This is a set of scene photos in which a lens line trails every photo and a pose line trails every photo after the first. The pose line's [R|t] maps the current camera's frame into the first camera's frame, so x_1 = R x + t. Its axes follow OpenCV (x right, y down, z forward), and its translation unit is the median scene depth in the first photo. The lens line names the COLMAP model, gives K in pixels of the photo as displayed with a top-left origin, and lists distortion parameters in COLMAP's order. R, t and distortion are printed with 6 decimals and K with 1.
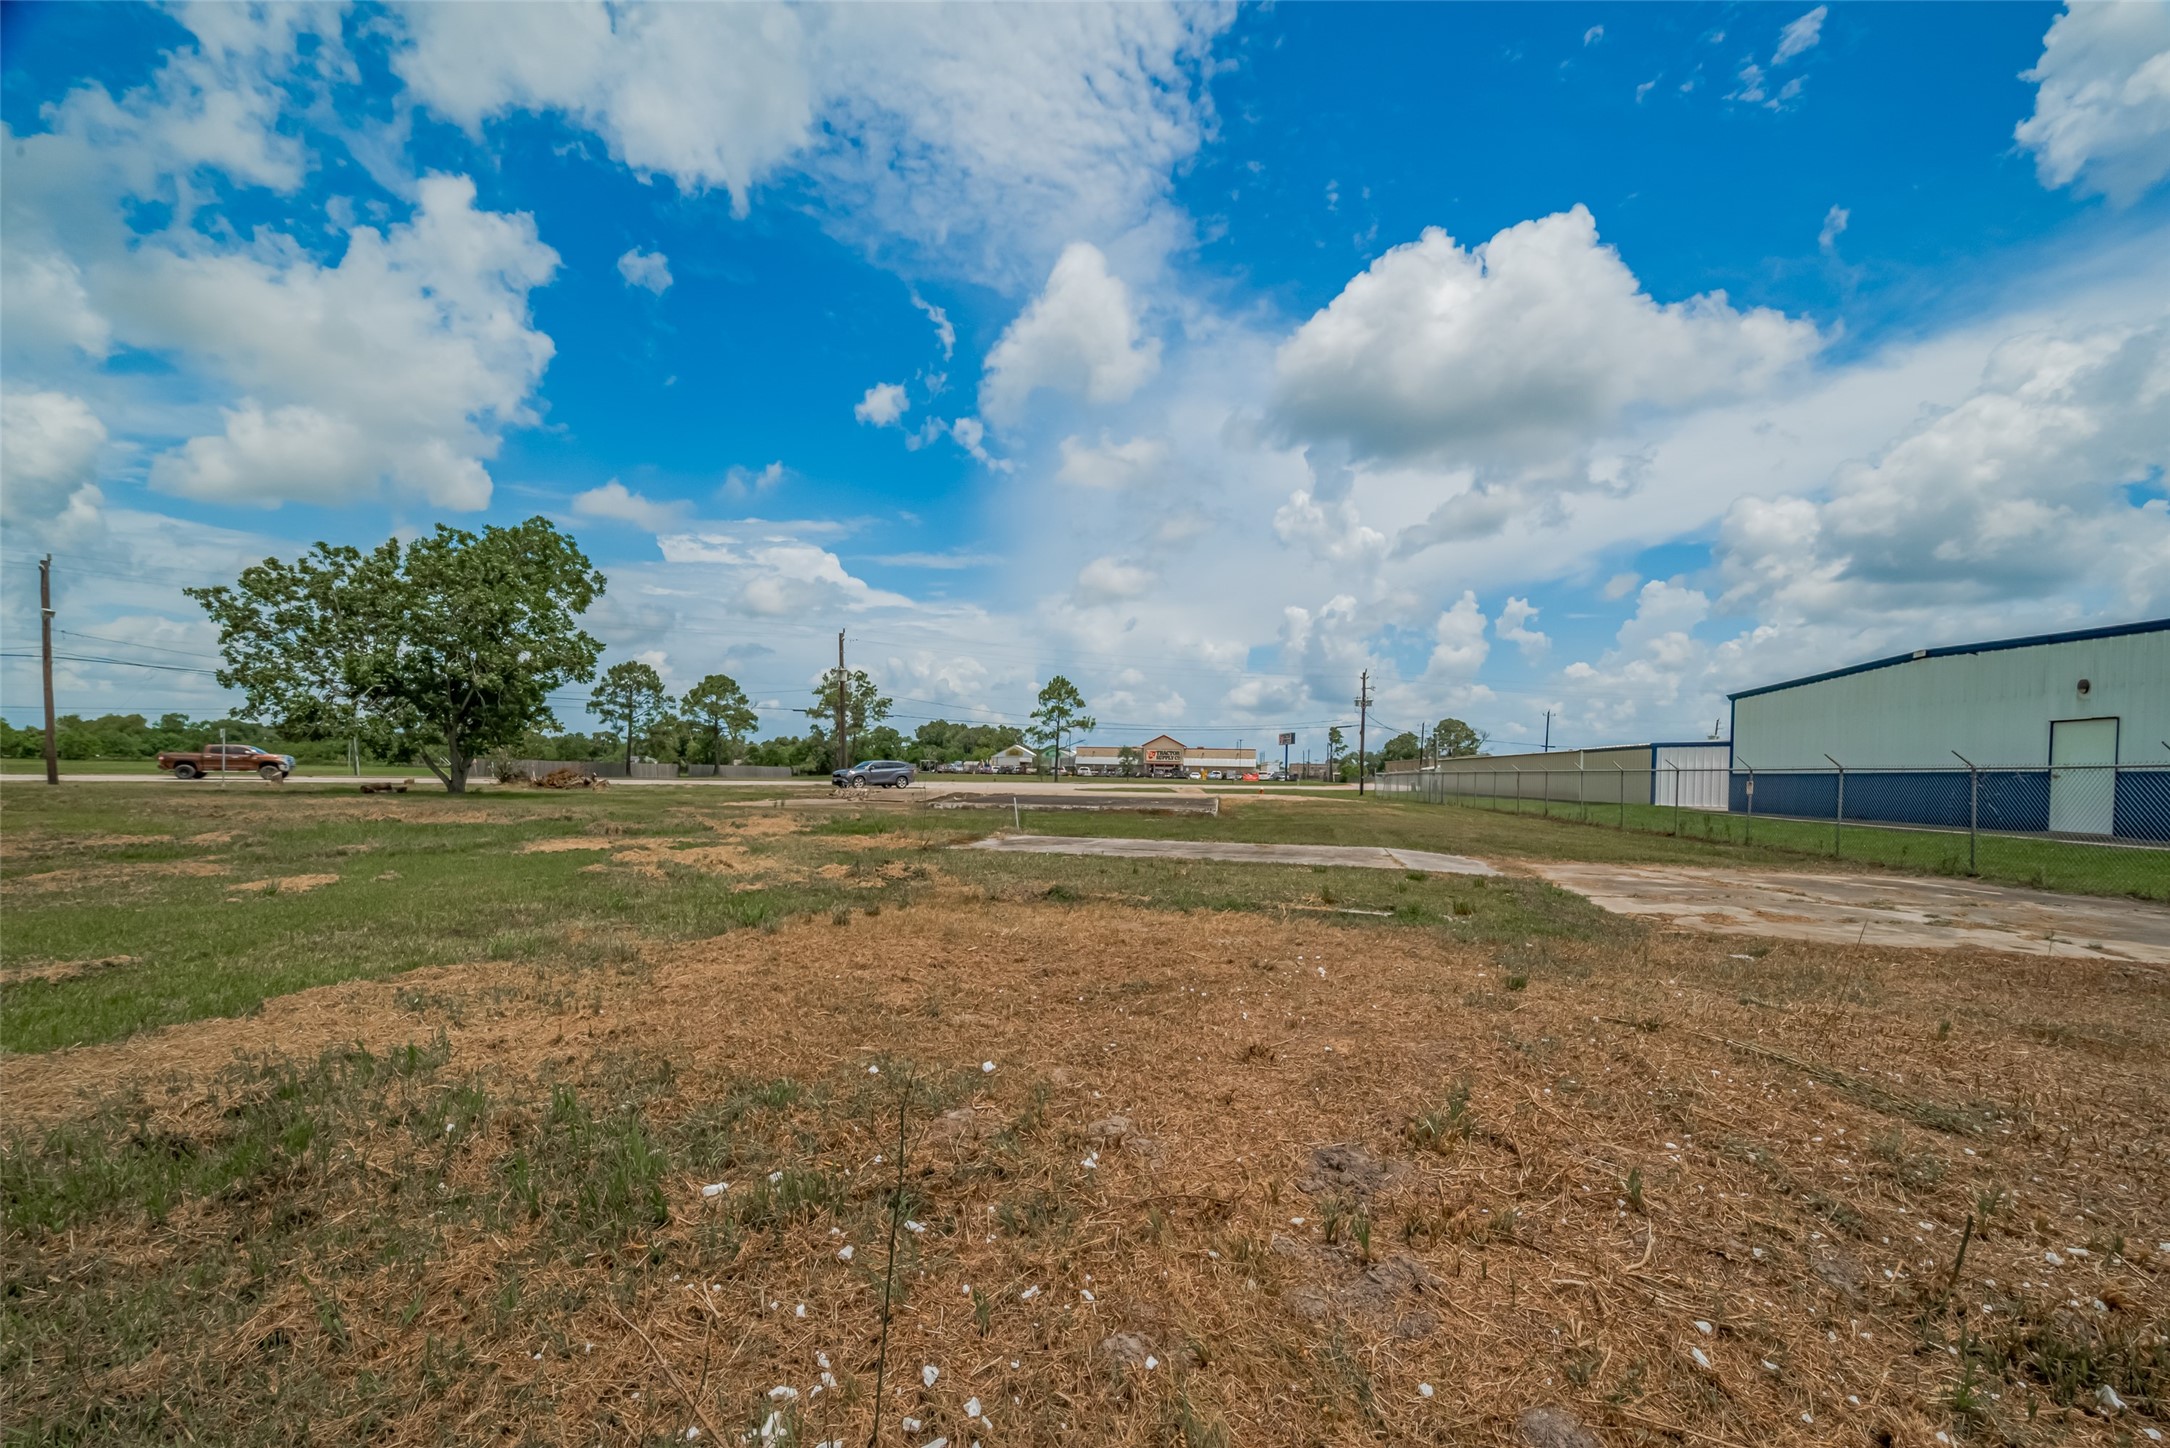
lens RADIAL K [[867.5, 0, 1082.0], [0, 867.5, 747.5], [0, 0, 1]] dist [-0.011469, 0.000288]
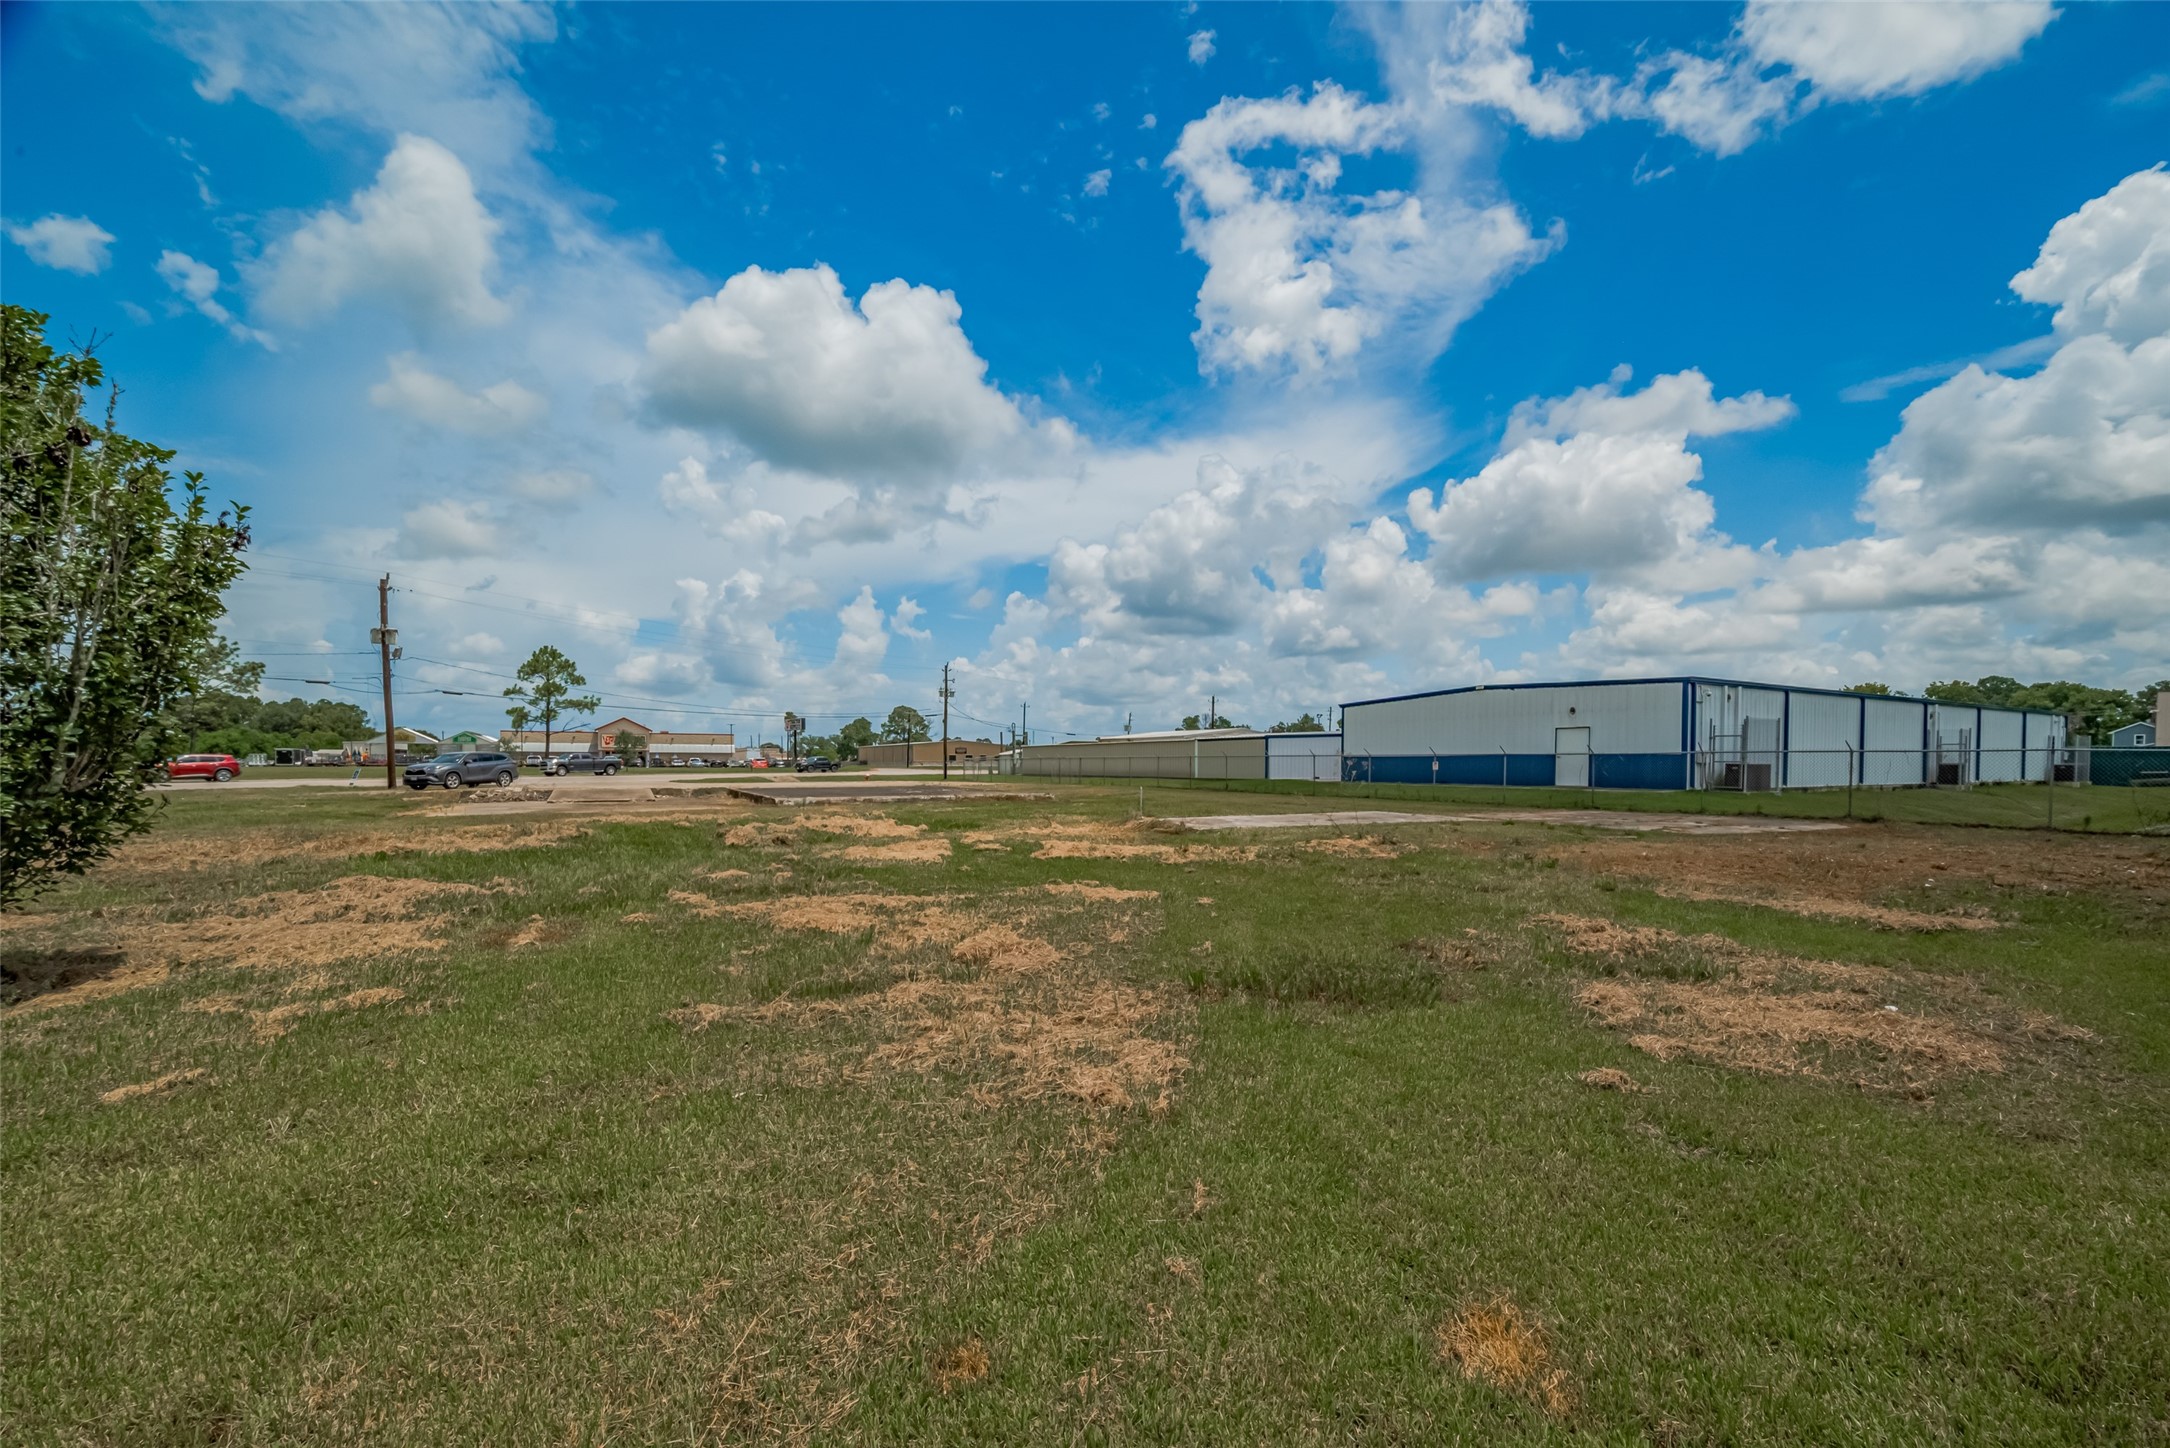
lens RADIAL K [[867.5, 0, 1041.3], [0, 867.5, 775.8], [0, 0, 1]] dist [-0.011469, 0.000288]
pose [[0.749901, -0.030963, 0.660825, -0.130655], [-0.004556, 0.998639, 0.051963, -0.002334], [-0.661534, -0.041978, 0.748739, 0.037763]]
